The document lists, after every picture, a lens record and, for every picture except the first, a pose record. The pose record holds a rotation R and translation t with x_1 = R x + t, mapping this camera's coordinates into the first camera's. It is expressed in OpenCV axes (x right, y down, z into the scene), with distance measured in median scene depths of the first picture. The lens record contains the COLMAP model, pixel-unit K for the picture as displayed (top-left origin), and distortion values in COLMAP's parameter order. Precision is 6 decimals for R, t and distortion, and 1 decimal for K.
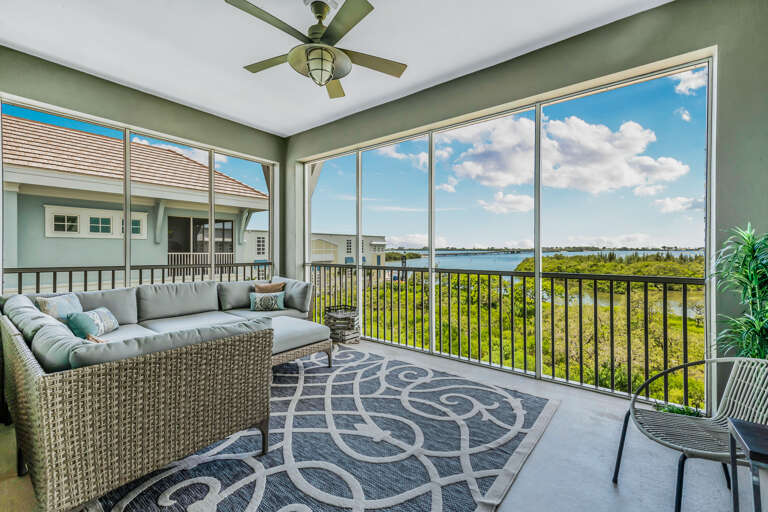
lens RADIAL K [[326.8, 0, 388.2], [0, 326.8, 250.5], [0, 0, 1]] dist [-0.003044, -0.000174]
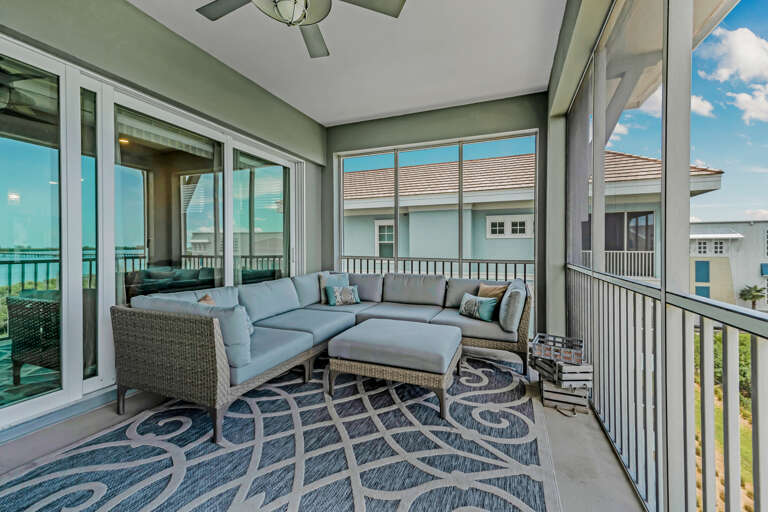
lens RADIAL K [[306.7, 0, 387.6], [0, 306.7, 249.6], [0, 0, 1]] dist [0.013198, 0.000005]
pose [[0.276025, 0.007374, -0.961122, 0.402651], [-0.004248, 0.999970, 0.006452, 0.004138], [0.961141, 0.002301, 0.276048, 0.712932]]
